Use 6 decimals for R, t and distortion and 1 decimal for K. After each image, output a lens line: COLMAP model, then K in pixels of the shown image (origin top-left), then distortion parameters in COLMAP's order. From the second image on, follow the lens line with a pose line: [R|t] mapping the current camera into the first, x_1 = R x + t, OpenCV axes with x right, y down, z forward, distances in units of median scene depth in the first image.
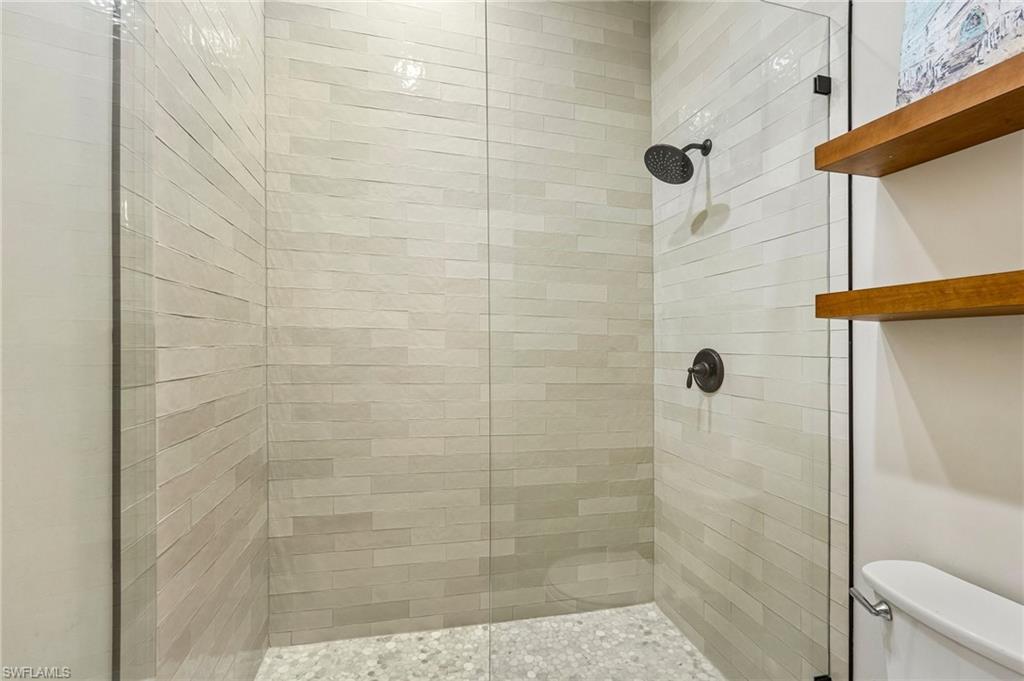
lens RADIAL K [[448.4, 0, 510.2], [0, 448.4, 343.2], [0, 0, 1]] dist [-0.014742, 0.006148]
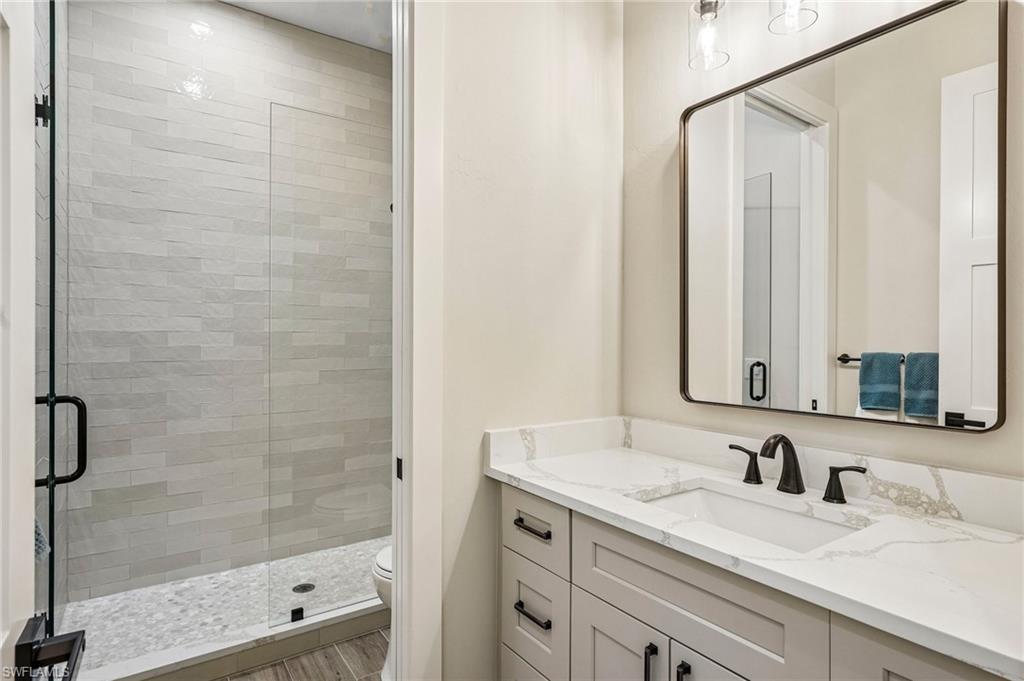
lens RADIAL K [[532.4, 0, 512.8], [0, 532.4, 297.3], [0, 0, 1]] dist [-0.021818, 0.003791]
pose [[0.928561, 0.005529, 0.371138, 0.032735], [0.022810, 0.997149, -0.071923, 0.000305], [-0.370477, 0.075250, 0.925788, -0.712101]]
